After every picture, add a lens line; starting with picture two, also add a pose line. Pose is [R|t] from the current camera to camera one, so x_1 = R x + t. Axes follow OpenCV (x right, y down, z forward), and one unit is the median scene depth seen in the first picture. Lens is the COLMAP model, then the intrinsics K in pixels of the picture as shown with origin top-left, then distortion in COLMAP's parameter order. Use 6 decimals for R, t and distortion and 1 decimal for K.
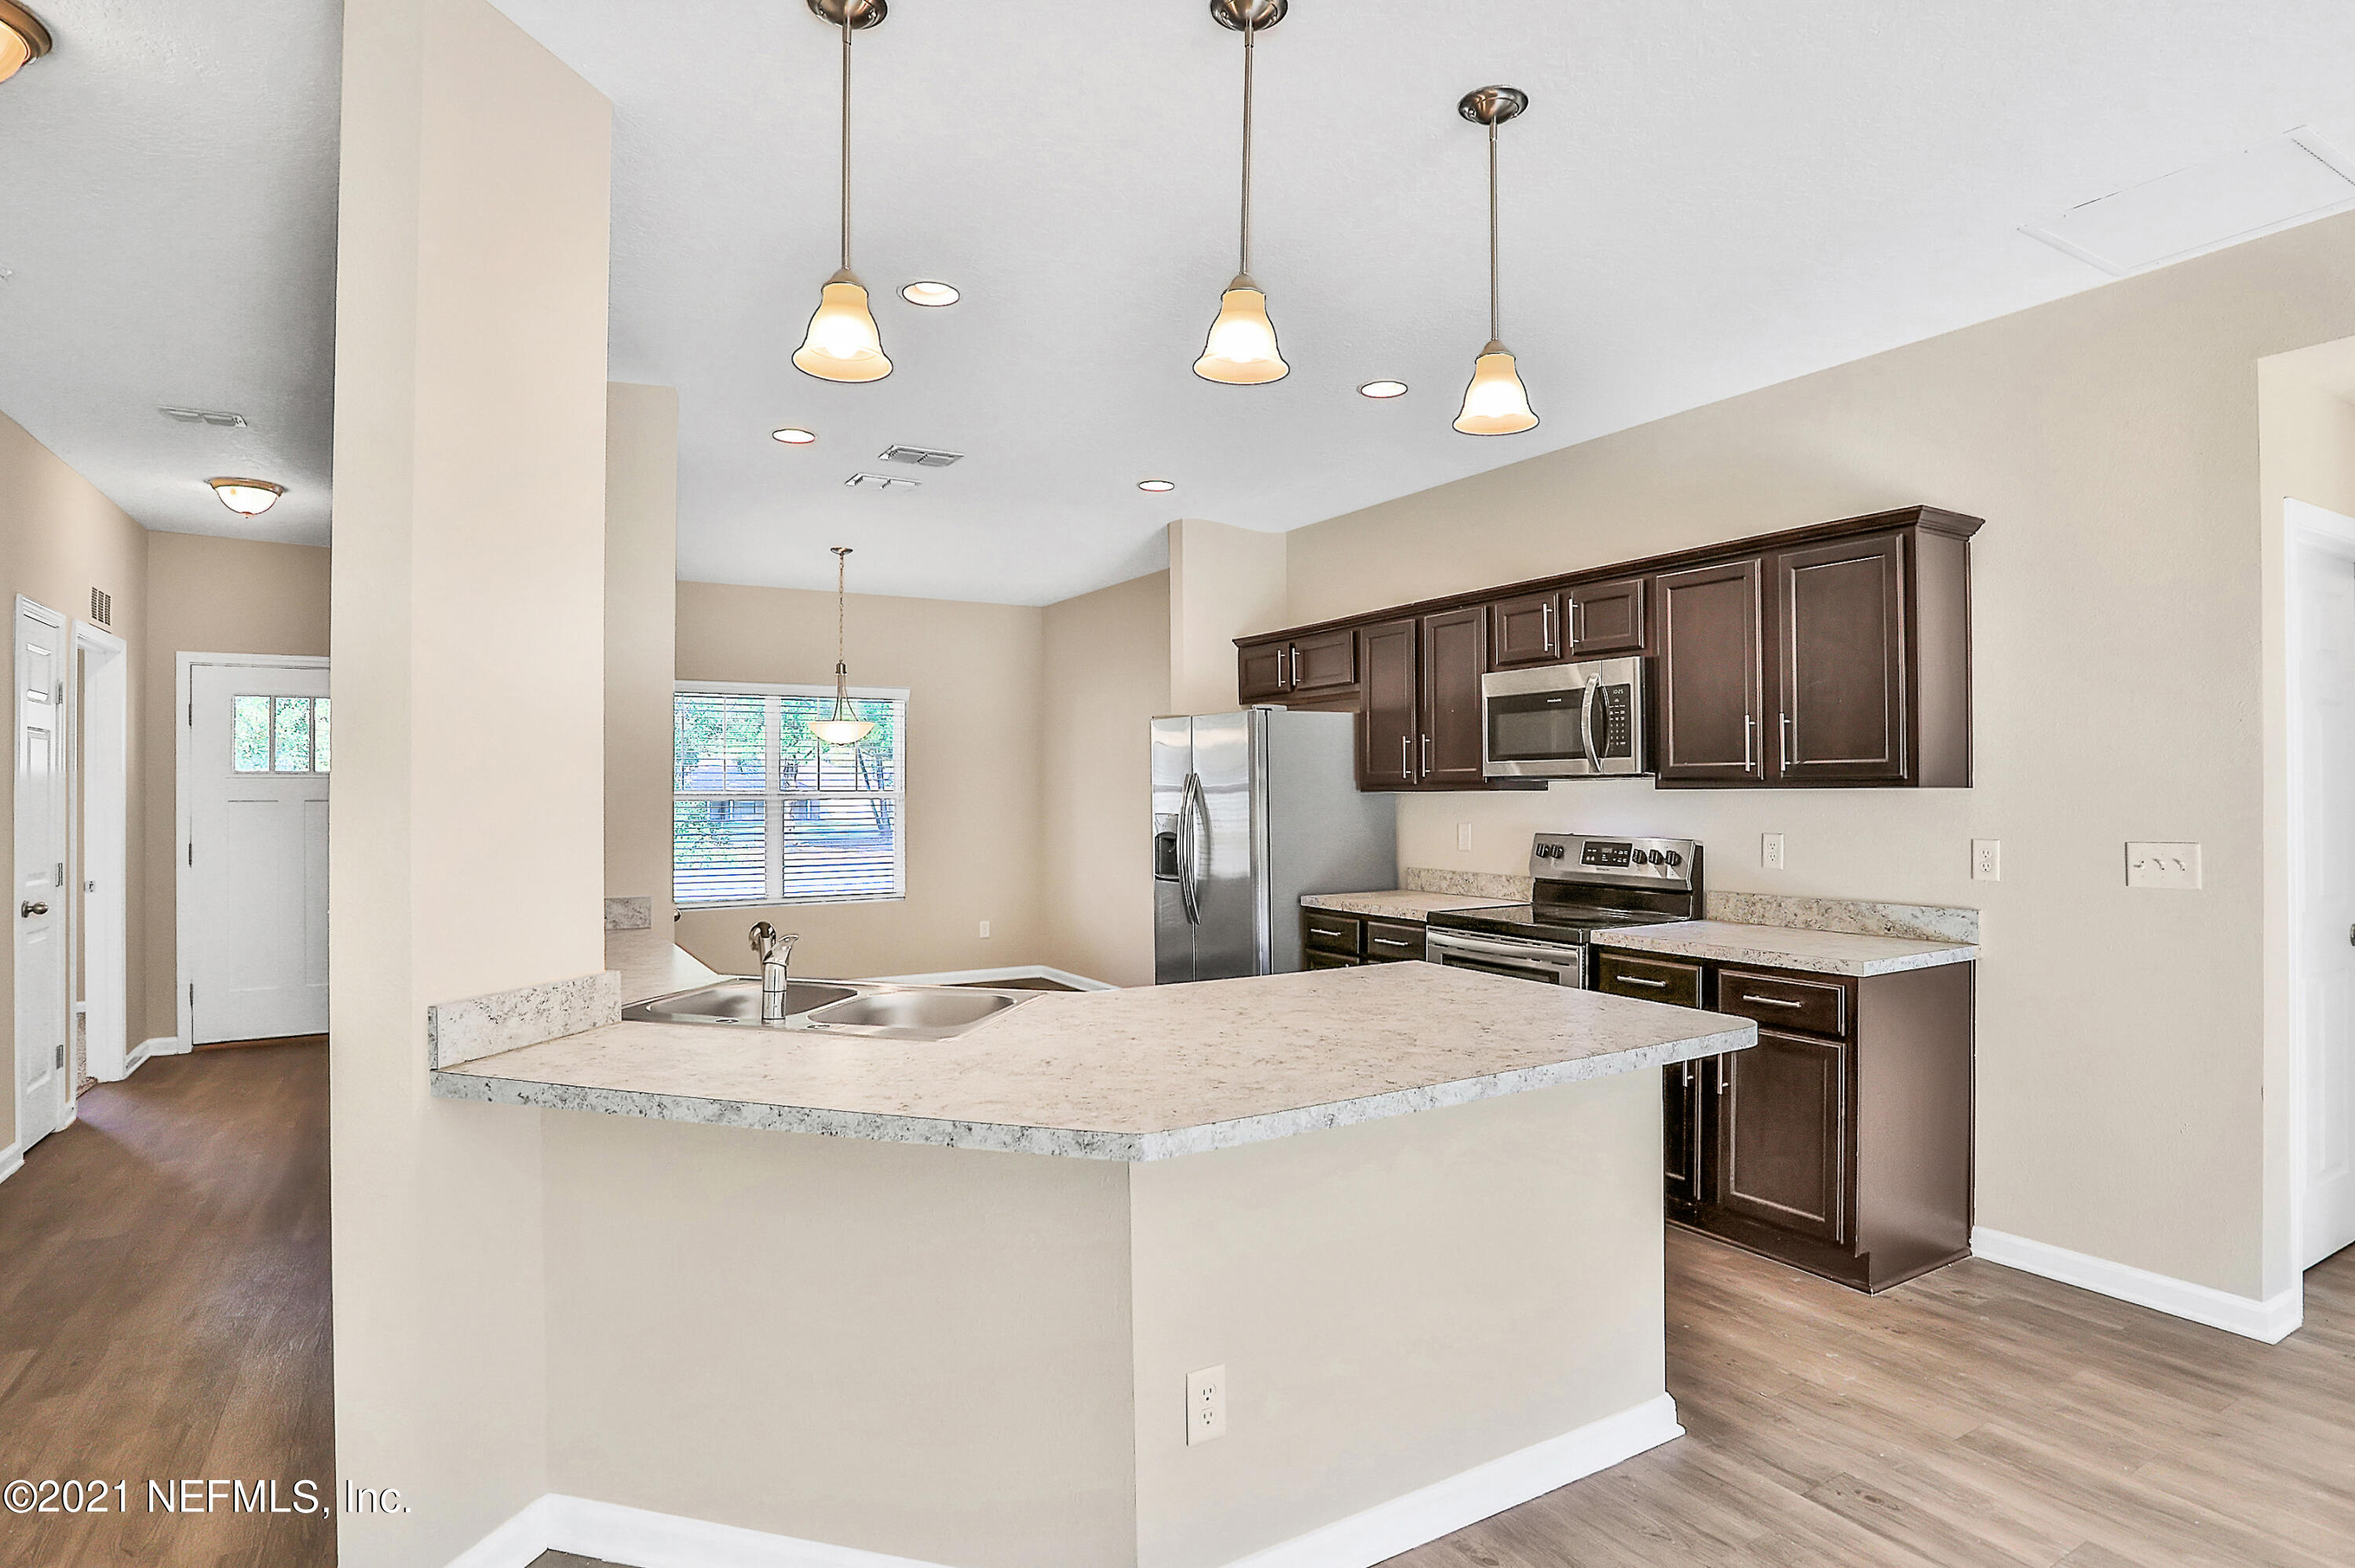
lens RADIAL K [[1220.3, 0, 1183.9], [0, 1220.3, 778.0], [0, 0, 1]] dist [-0.036341, 0.010425]
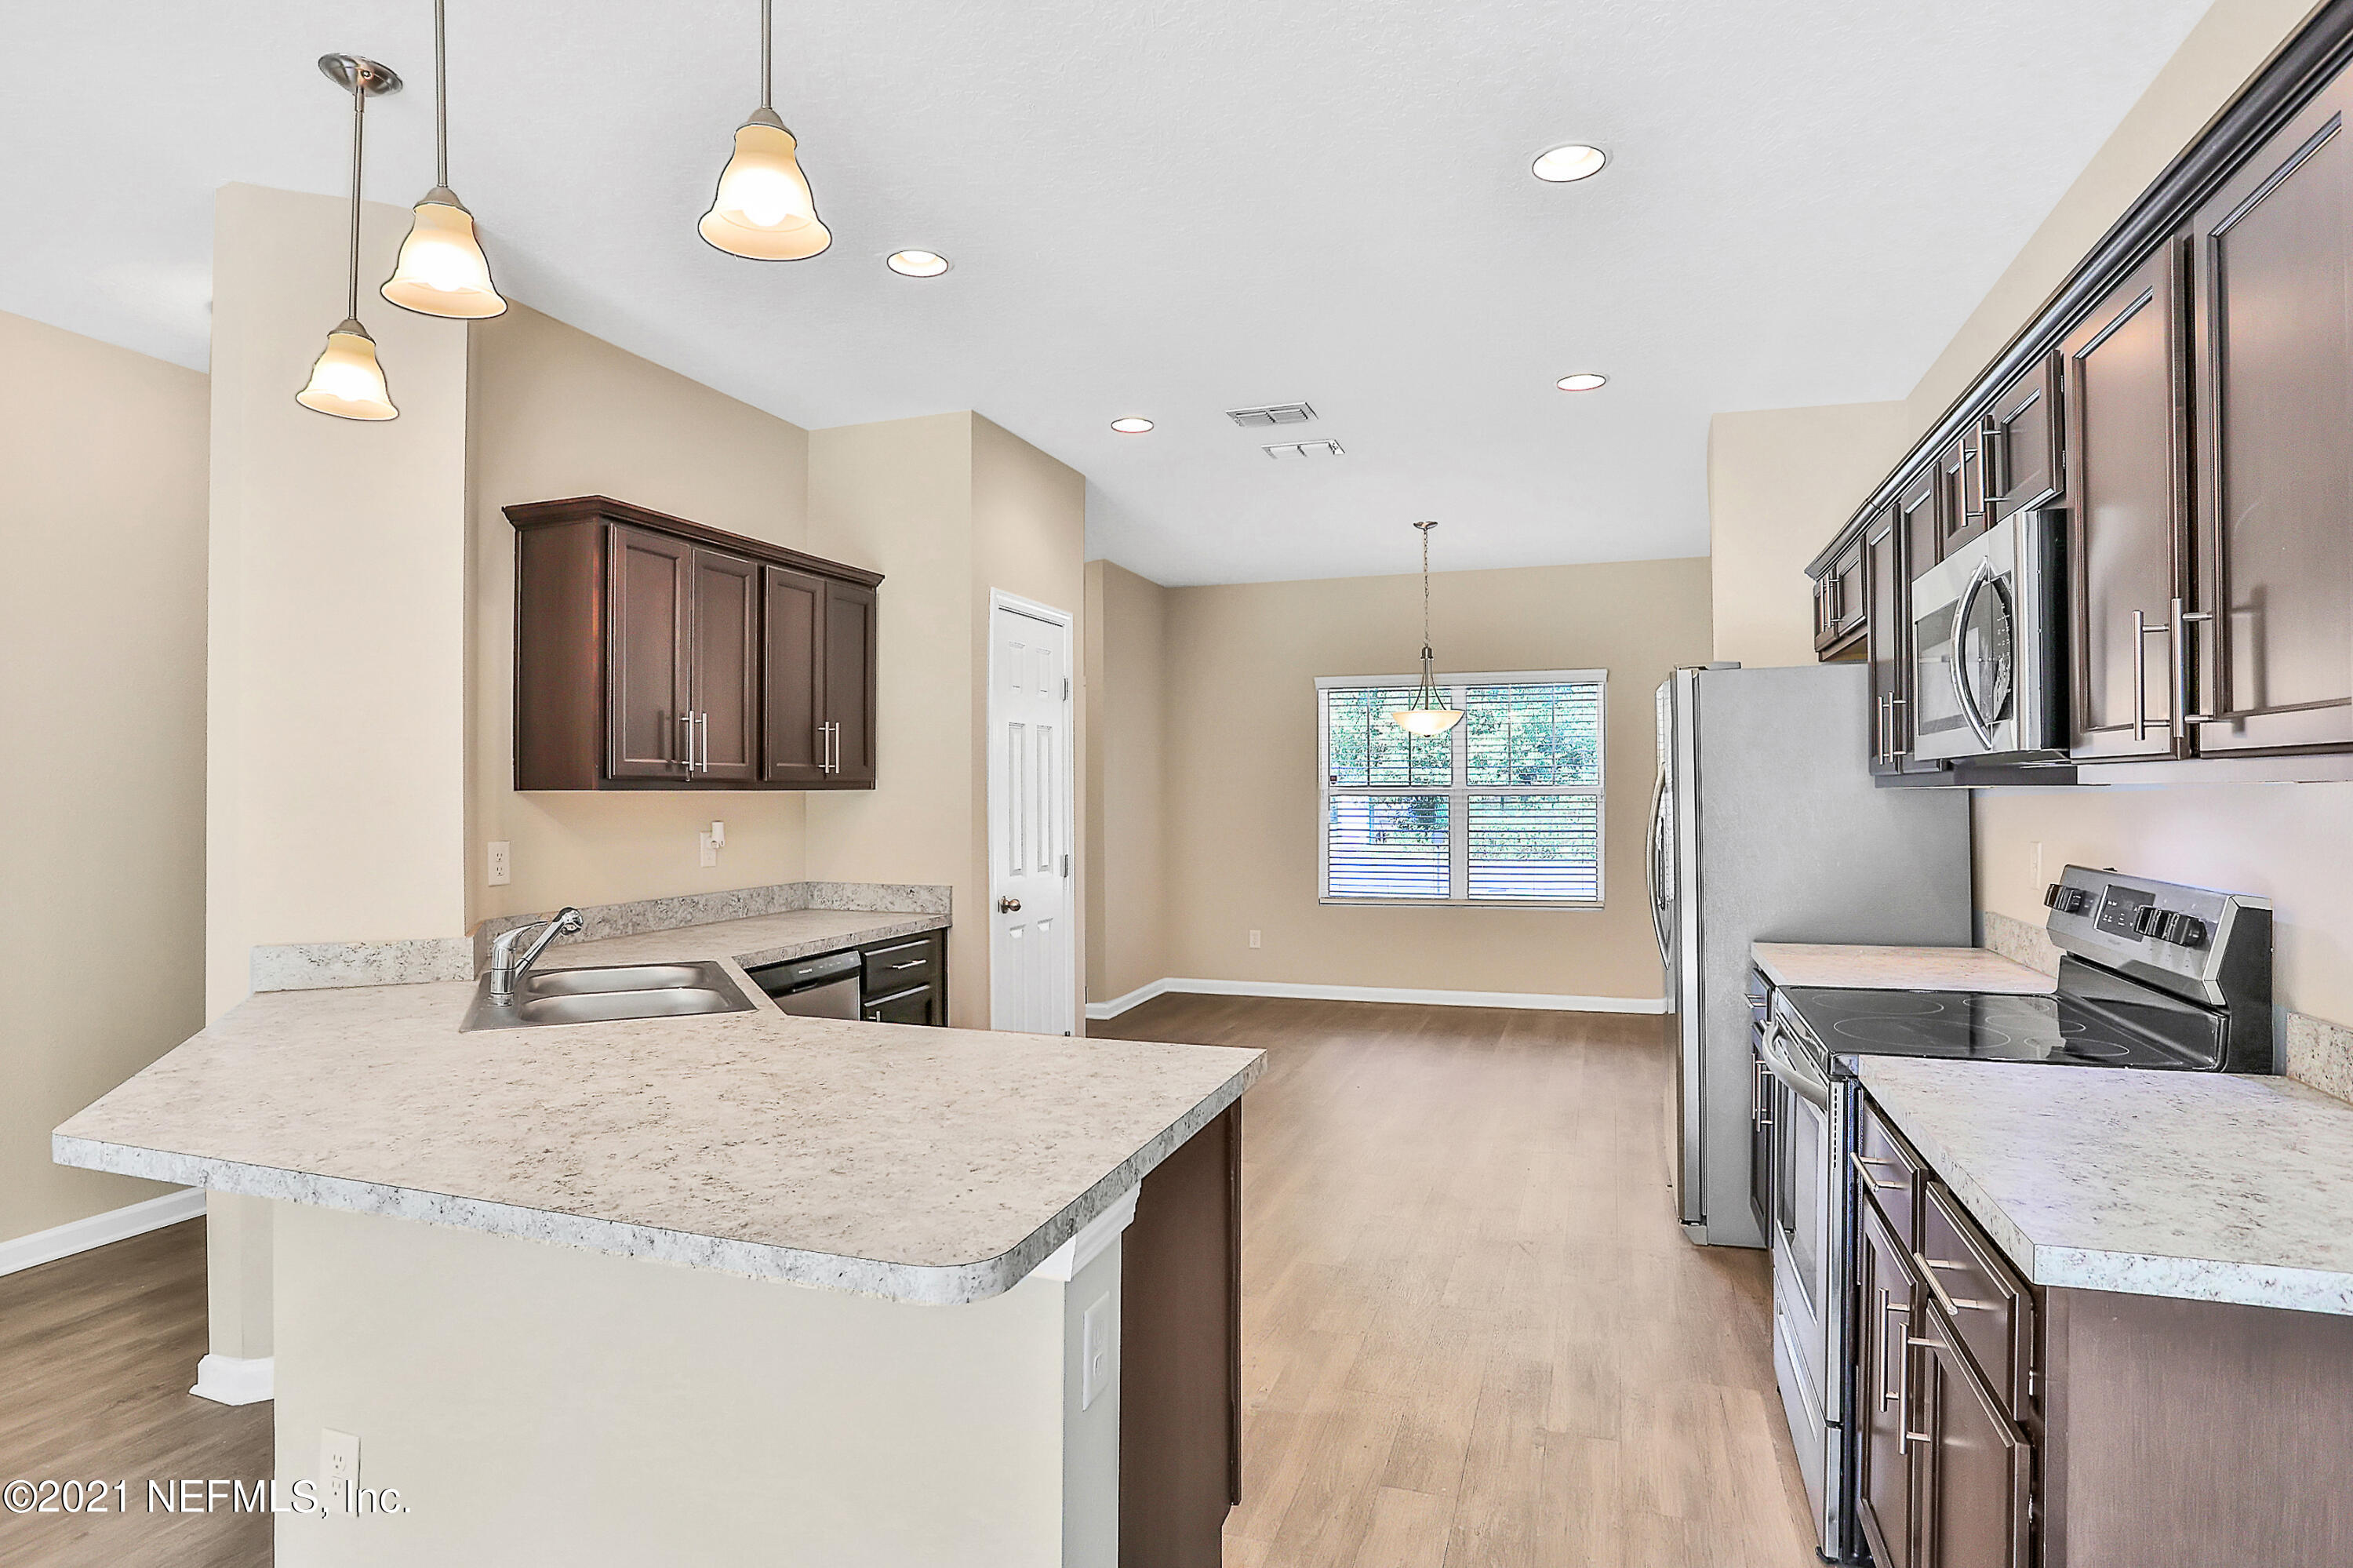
lens RADIAL K [[1215.5, 0, 1161.0], [0, 1215.5, 794.4], [0, 0, 1]] dist [-0.004941, 0.000454]
pose [[0.620079, -0.003080, -0.784533, 0.406126], [0.016016, 0.999834, 0.008734, 0.006662], [0.784376, -0.017981, 0.620025, 0.345607]]
